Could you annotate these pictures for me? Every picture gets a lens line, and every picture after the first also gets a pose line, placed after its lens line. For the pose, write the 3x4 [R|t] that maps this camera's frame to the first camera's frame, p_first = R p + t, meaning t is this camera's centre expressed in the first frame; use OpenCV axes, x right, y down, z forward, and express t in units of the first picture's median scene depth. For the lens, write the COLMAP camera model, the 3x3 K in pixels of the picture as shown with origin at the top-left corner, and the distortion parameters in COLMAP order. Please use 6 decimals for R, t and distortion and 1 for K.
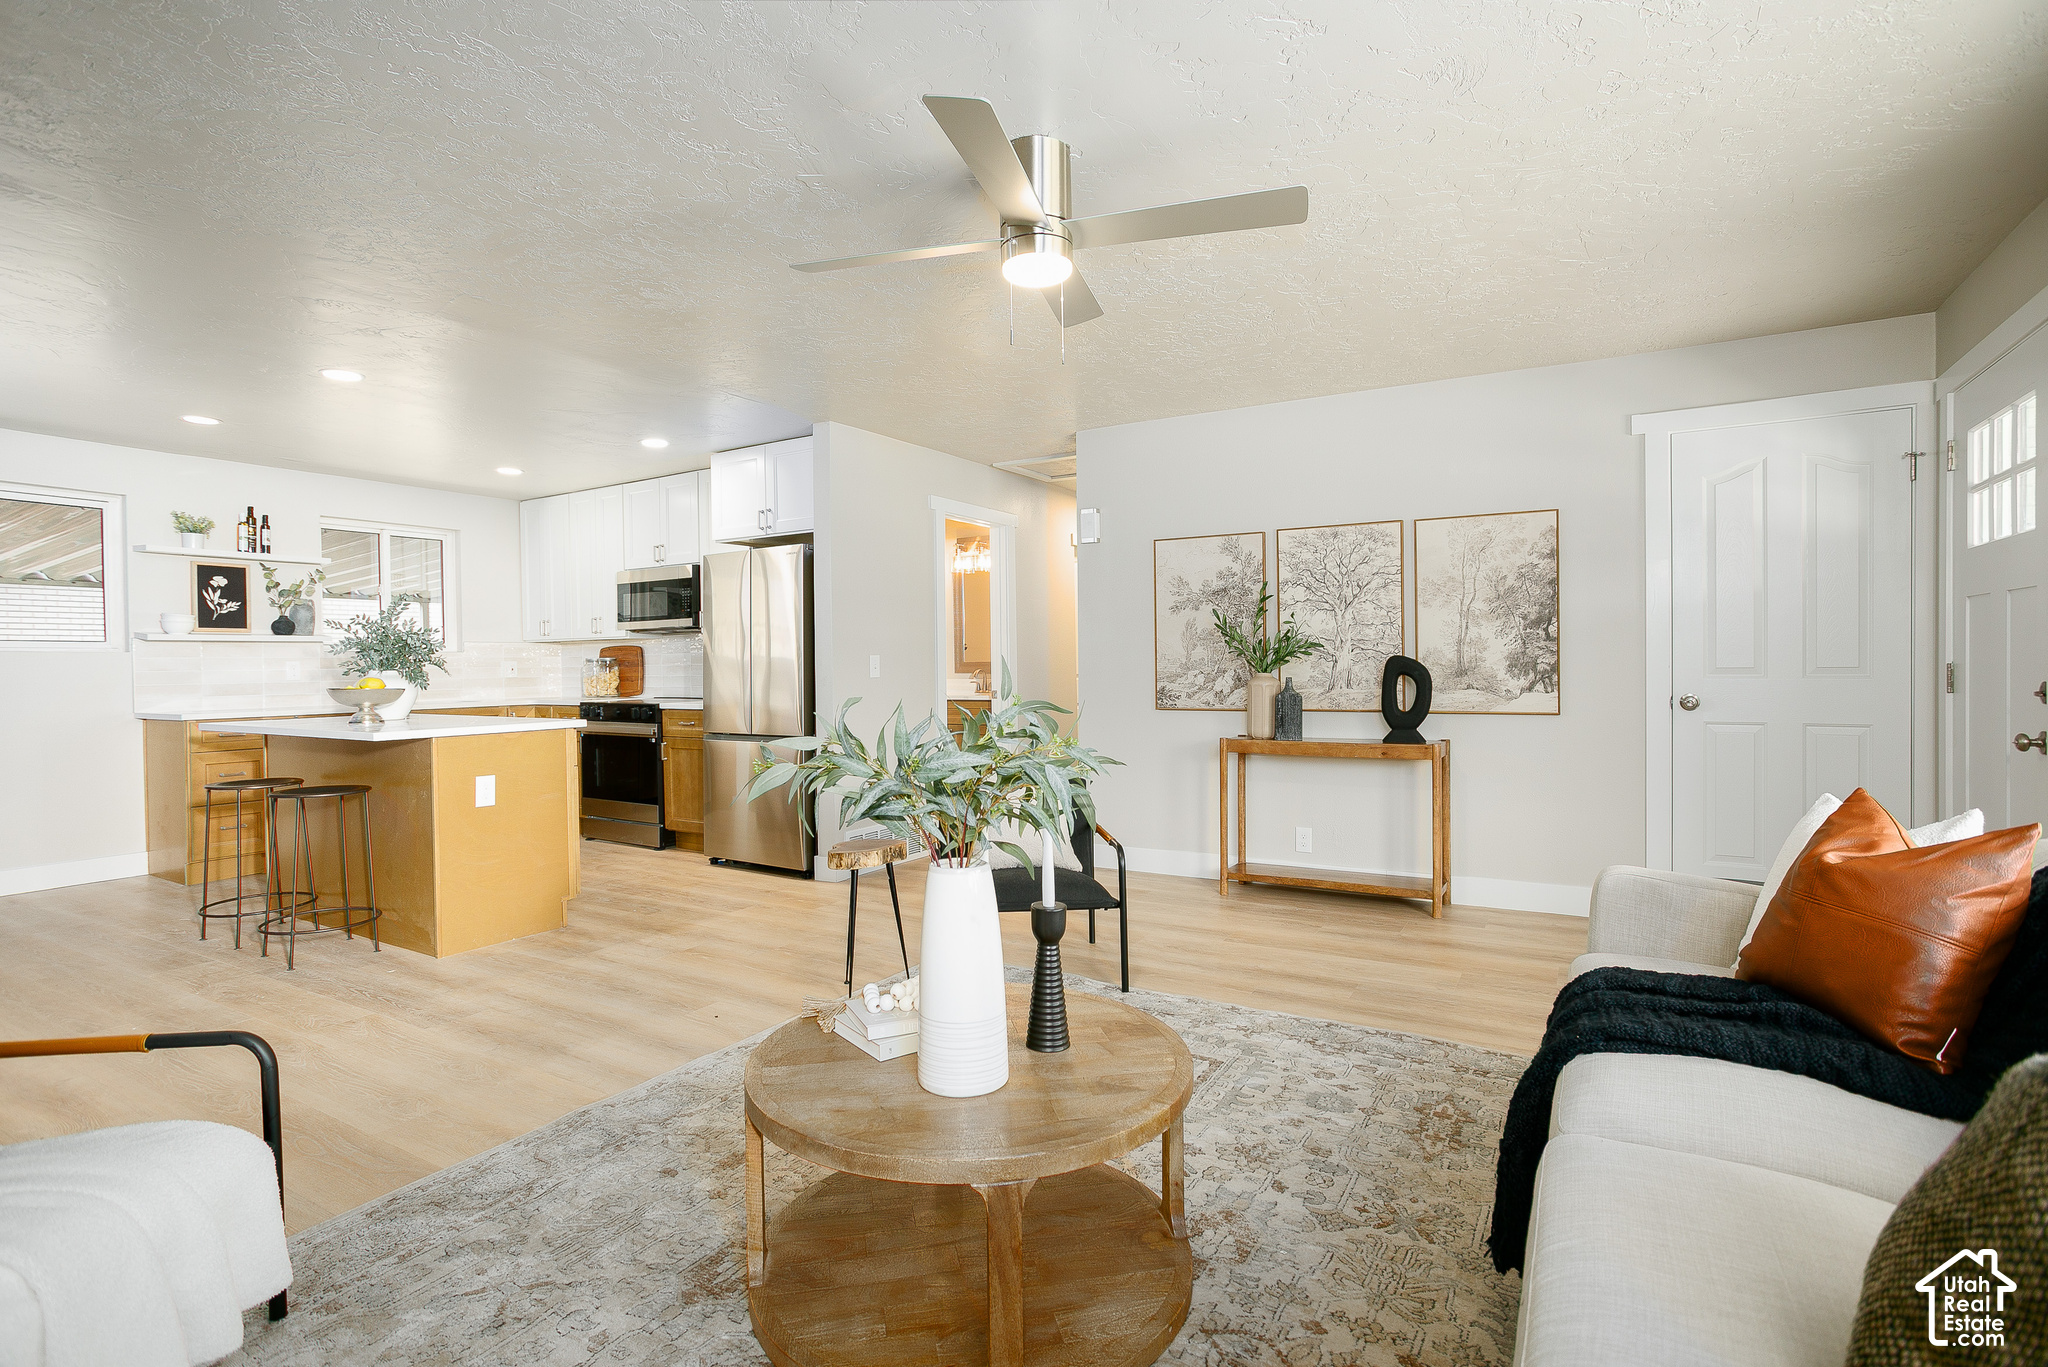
lens RADIAL K [[965.9, 0, 991.8], [0, 965.9, 685.0], [0, 0, 1]] dist [-0.000535, 0.000325]
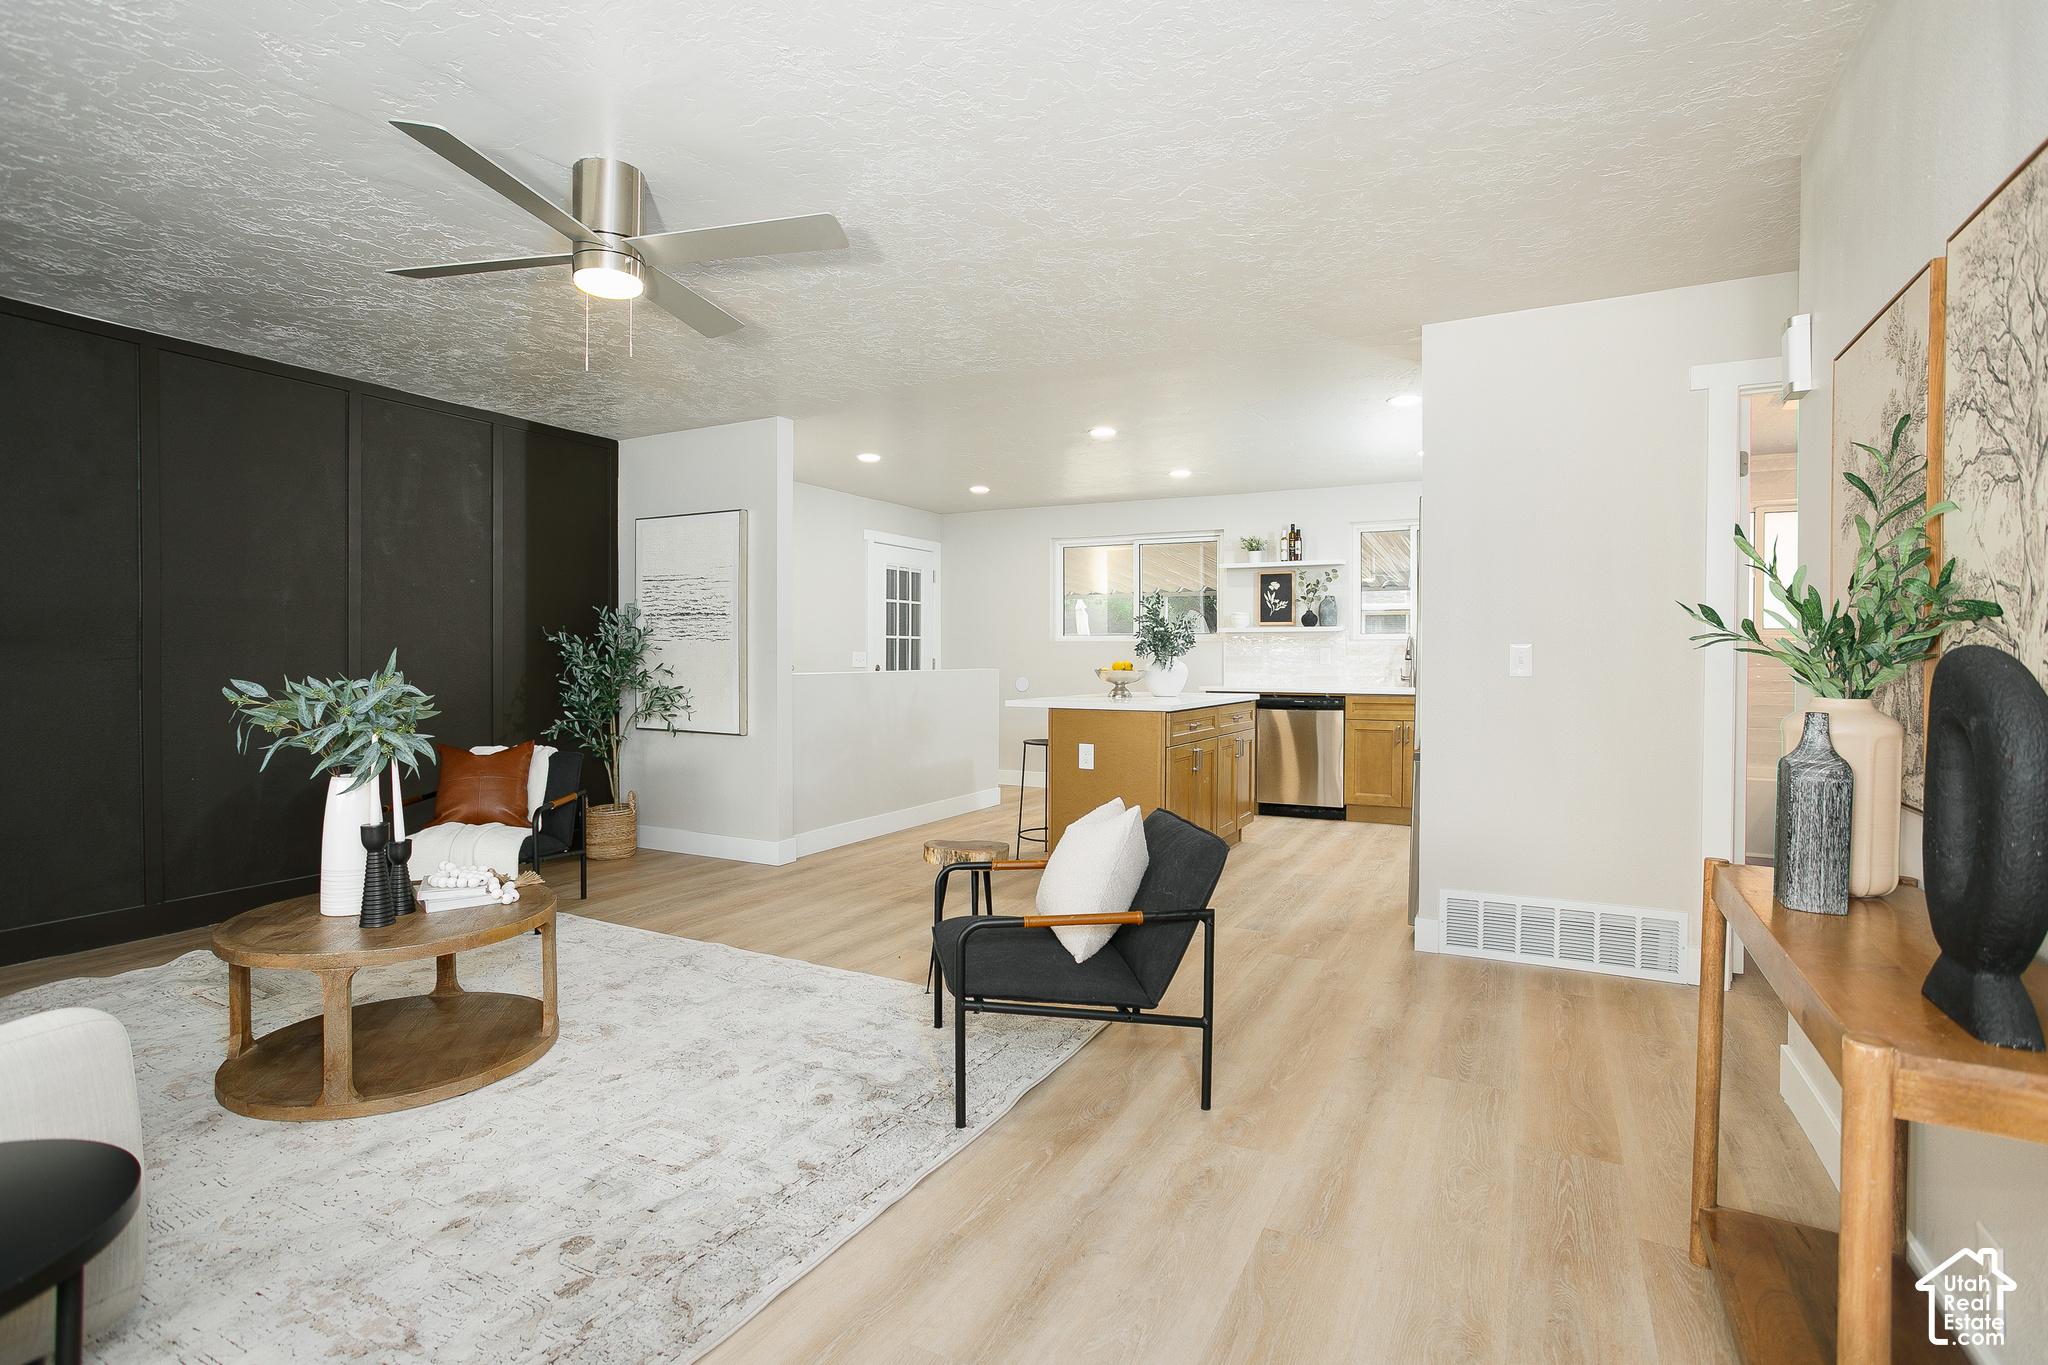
lens RADIAL K [[995.6, 0, 1021.8], [0, 995.6, 670.3], [0, 0, 1]] dist [-0.001444, -0.000108]
pose [[0.083648, 0.024696, -0.996189, 0.486689], [-0.026457, 0.999395, 0.022554, -0.016372], [0.996144, 0.024470, 0.084251, 0.558680]]
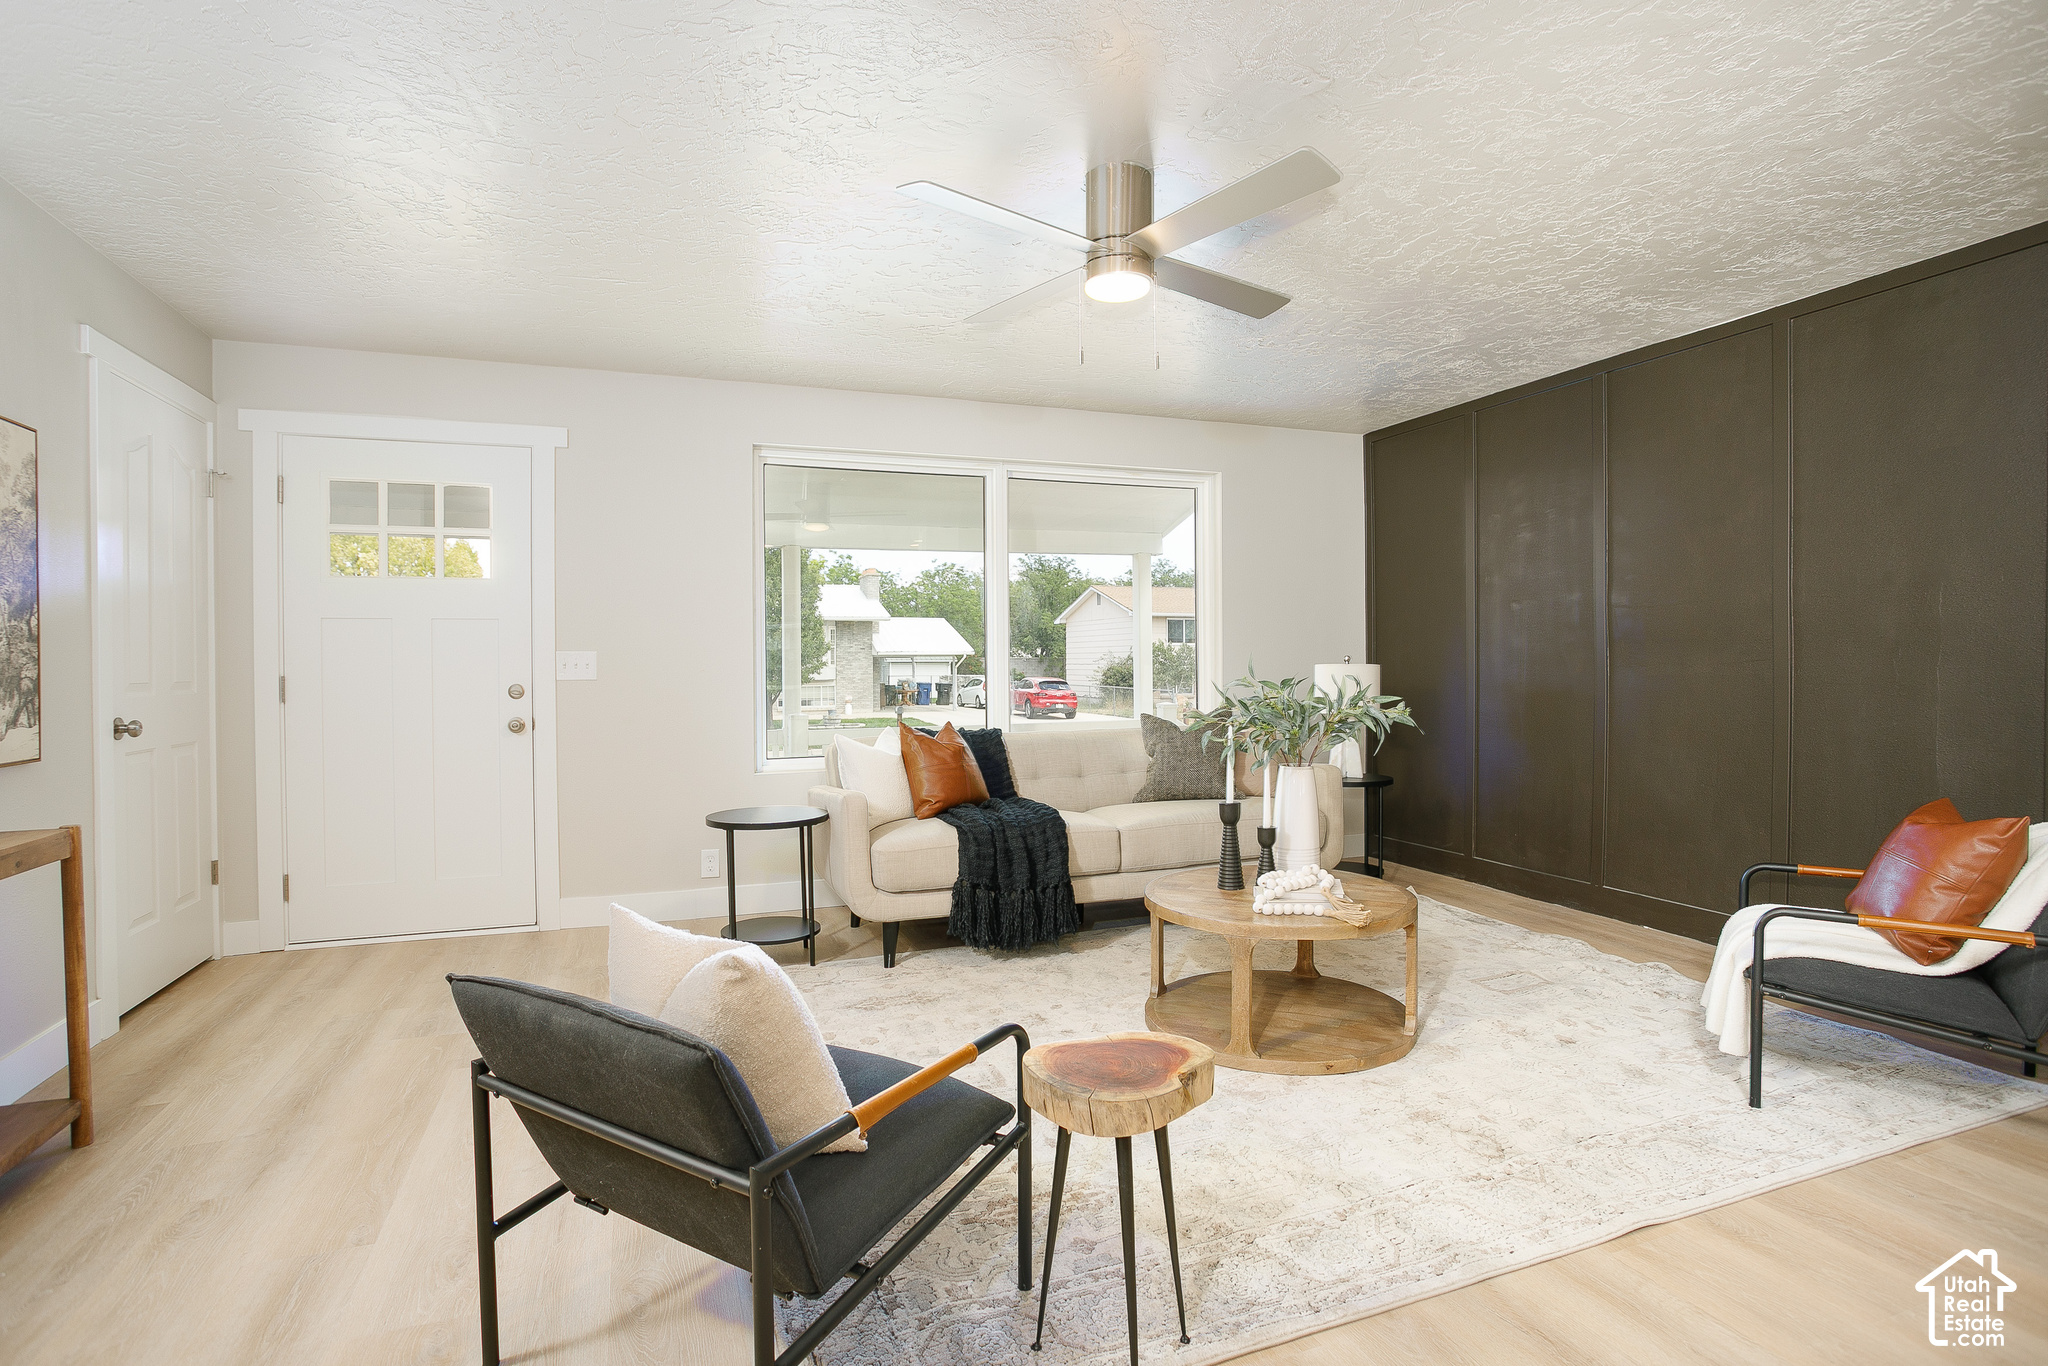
lens RADIAL K [[1028.4, 0, 1024.0], [0, 1028.4, 683.0], [0, 0, 1]] dist [-0.000402, 0.000050]
pose [[-0.803346, 0.007723, 0.595463, -0.221736], [0.030409, 0.999143, 0.028066, -0.013260], [-0.594736, 0.040654, -0.802892, 0.813549]]
